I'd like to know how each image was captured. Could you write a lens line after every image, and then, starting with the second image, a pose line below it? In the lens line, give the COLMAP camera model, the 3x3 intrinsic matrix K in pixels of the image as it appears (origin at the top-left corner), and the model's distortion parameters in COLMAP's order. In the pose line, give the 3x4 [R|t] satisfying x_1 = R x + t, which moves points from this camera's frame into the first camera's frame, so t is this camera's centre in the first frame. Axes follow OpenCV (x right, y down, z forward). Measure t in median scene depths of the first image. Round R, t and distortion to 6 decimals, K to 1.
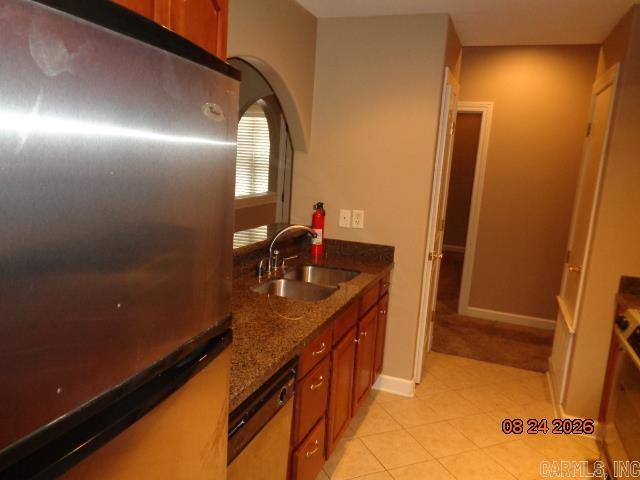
lens RADIAL K [[485.5, 0, 322.1], [0, 485.5, 238.1], [0, 0, 1]] dist [0.013341, 0.017458]
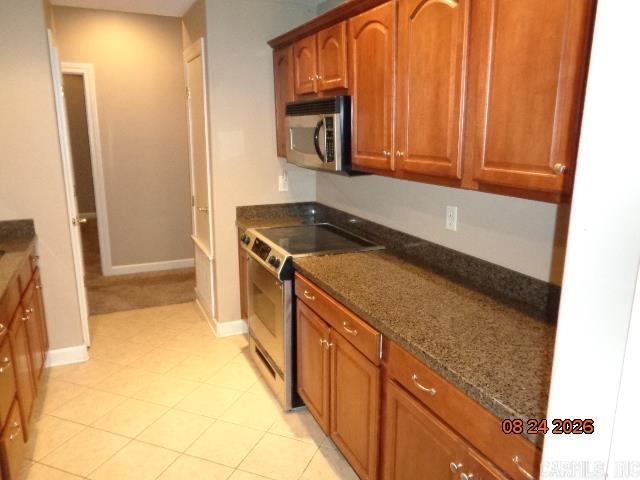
lens RADIAL K [[485.5, 0, 321.3], [0, 485.5, 238.1], [0, 0, 1]] dist [0.013341, 0.017458]
pose [[0.708586, -0.215765, 0.671827, -0.093840], [0.160970, 0.976425, 0.143812, 0.006313], [-0.687018, 0.006241, 0.726613, -0.080357]]
